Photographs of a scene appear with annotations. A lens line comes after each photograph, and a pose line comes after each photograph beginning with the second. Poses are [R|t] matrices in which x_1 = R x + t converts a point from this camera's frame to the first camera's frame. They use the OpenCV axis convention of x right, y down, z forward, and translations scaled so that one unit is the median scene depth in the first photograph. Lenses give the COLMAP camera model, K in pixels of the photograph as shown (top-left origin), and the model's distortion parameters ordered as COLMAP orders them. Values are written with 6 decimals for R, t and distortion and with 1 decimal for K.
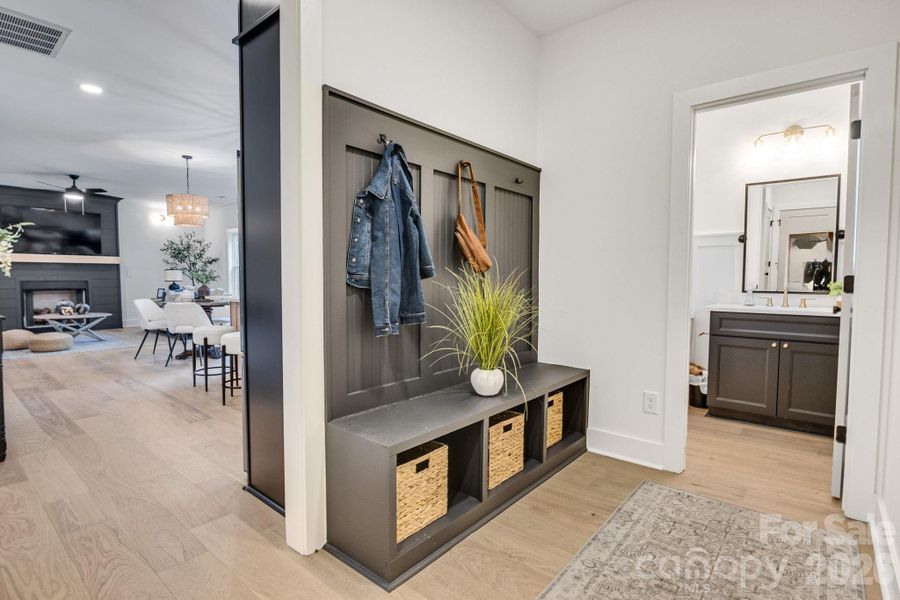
lens RADIAL K [[445.6, 0, 449.1], [0, 445.6, 301.9], [0, 0, 1]] dist [-0.001062, 0.000211]
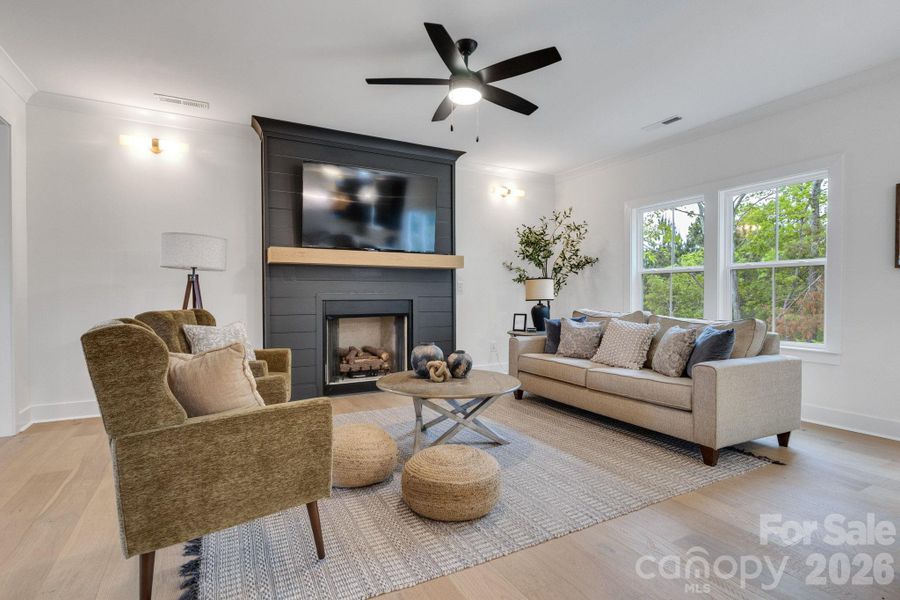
lens RADIAL K [[445.6, 0, 450.0], [0, 445.6, 298.7], [0, 0, 1]] dist [-0.001062, 0.000211]
pose [[0.931413, -0.005878, -0.363916, -0.566182], [-0.010799, 0.998983, -0.043775, -0.023926], [0.363803, 0.044702, 0.930403, 0.499122]]
